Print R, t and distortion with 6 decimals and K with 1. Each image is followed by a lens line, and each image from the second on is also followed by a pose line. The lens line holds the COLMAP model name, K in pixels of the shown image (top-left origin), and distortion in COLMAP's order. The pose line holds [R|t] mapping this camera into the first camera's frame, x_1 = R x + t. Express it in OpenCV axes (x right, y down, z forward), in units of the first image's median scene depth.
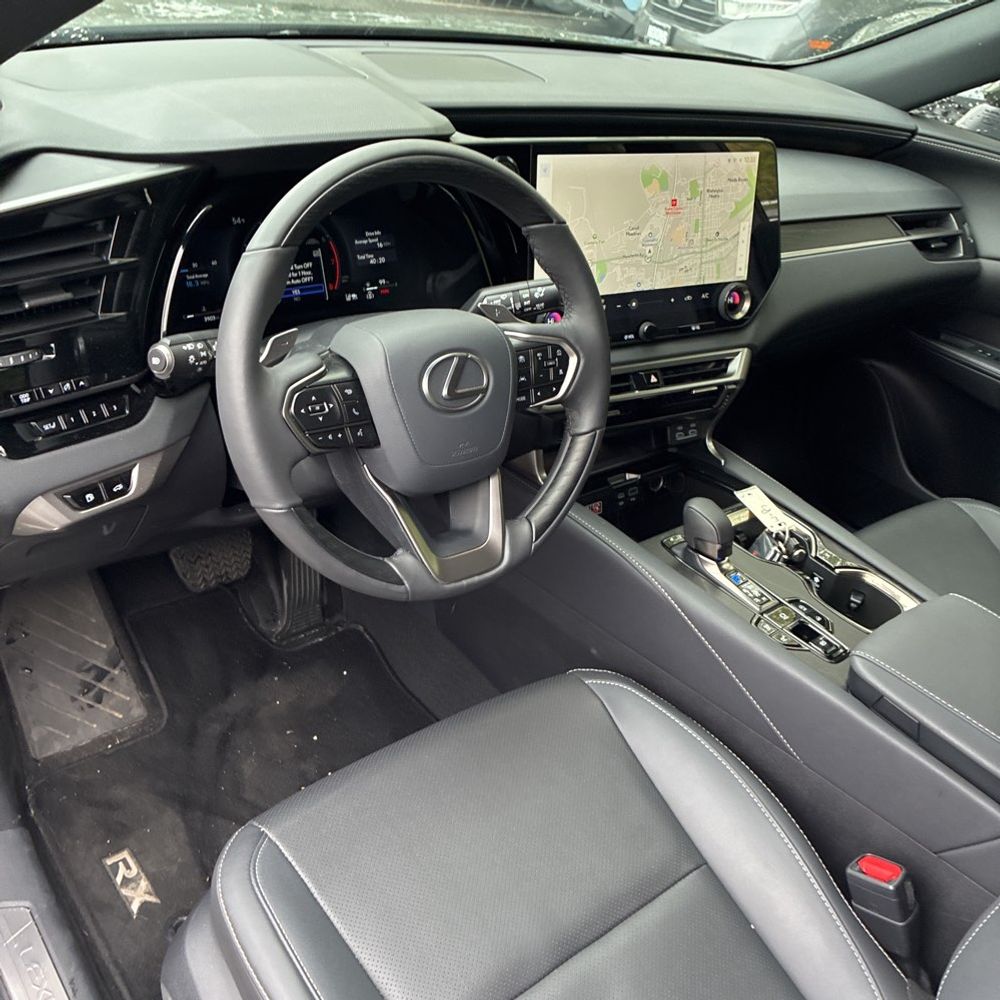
lens RADIAL K [[917.4, 0, 500.0], [0, 917.4, 500.0], [0, 0, 1]] dist [-0.009262, 0.004699]
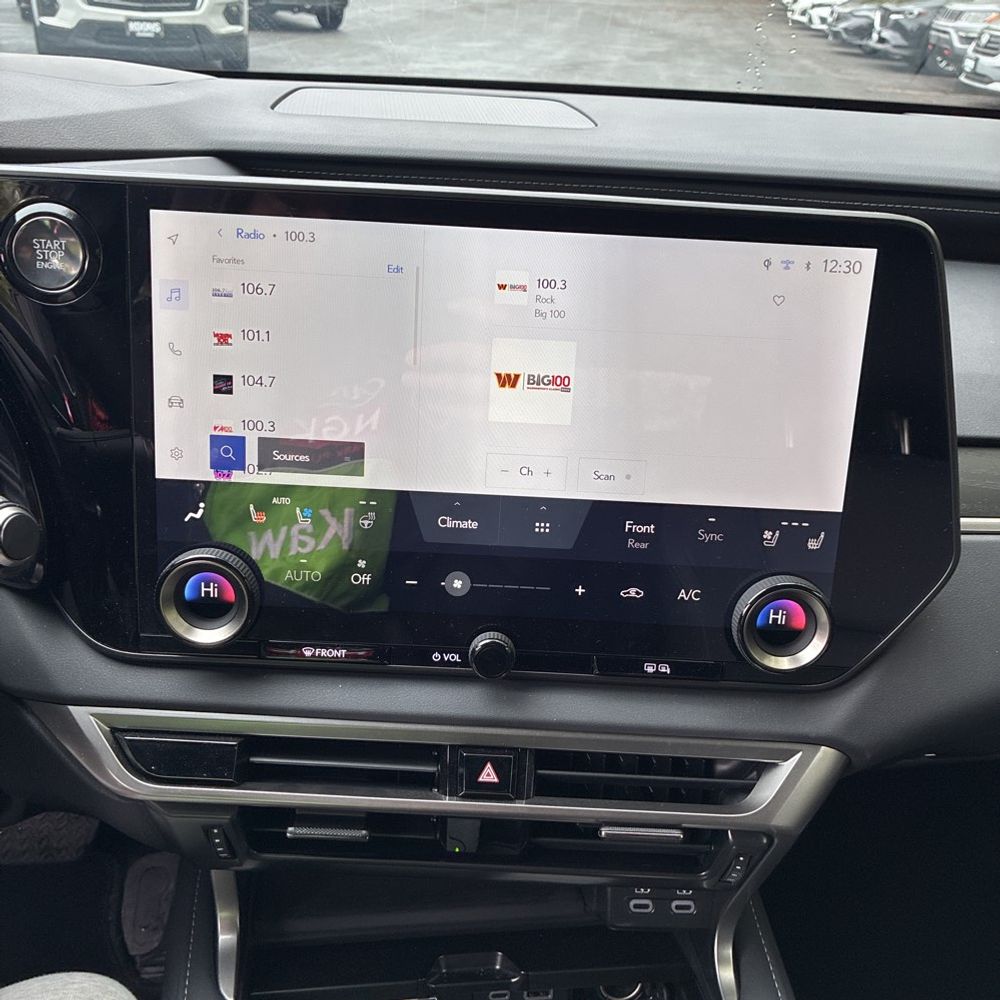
lens RADIAL K [[999.0, 0, 497.8], [0, 999.0, 474.4], [0, 0, 1]] dist [-0.002743, -0.023265]
pose [[0.859920, 0.158419, -0.485223, 0.350568], [-0.240081, 0.964432, -0.110601, -0.204893], [0.450443, 0.211601, 0.867367, 0.581684]]
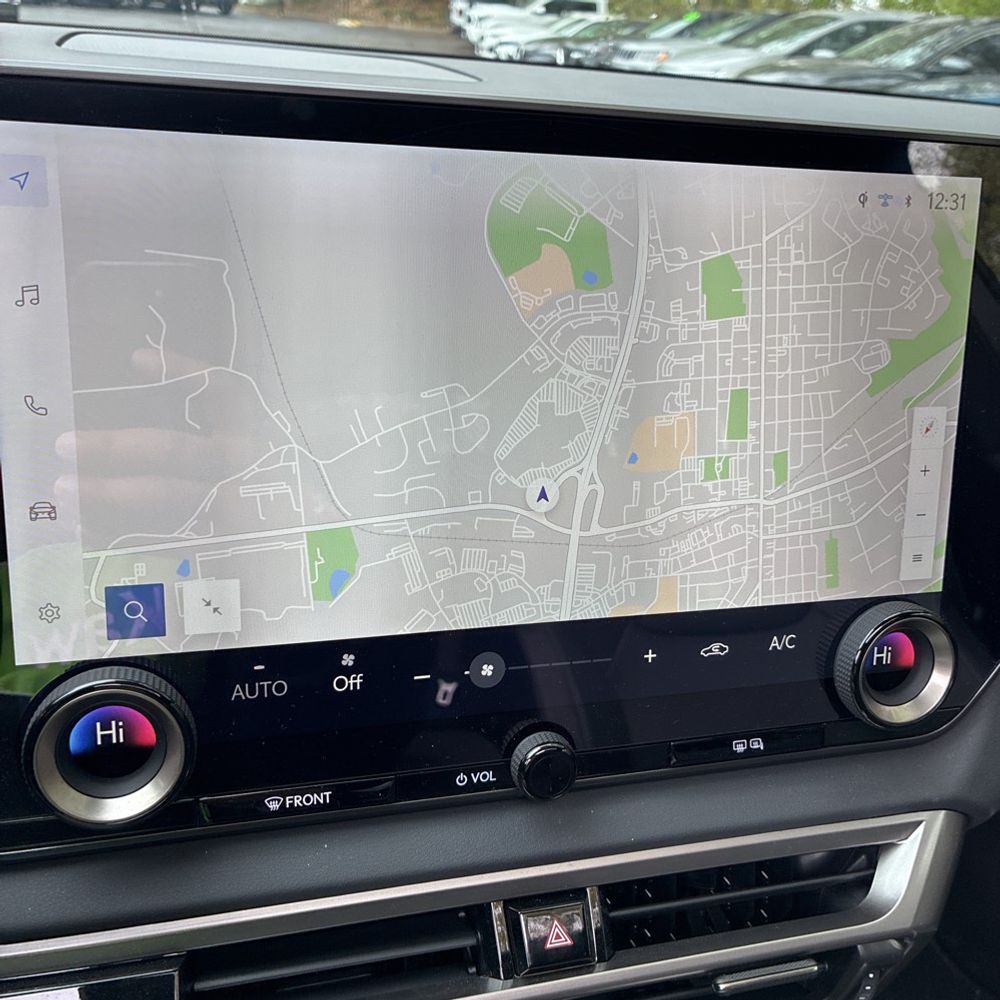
lens RADIAL K [[1034.2, 0, 495.0], [0, 1034.2, 471.2], [0, 0, 1]] dist [-0.033211, 0.027909]
pose [[0.967582, 0.055418, -0.246402, 0.212203], [-0.106835, 0.973851, -0.200499, -0.199275], [0.228848, 0.220323, 0.948202, 0.649687]]
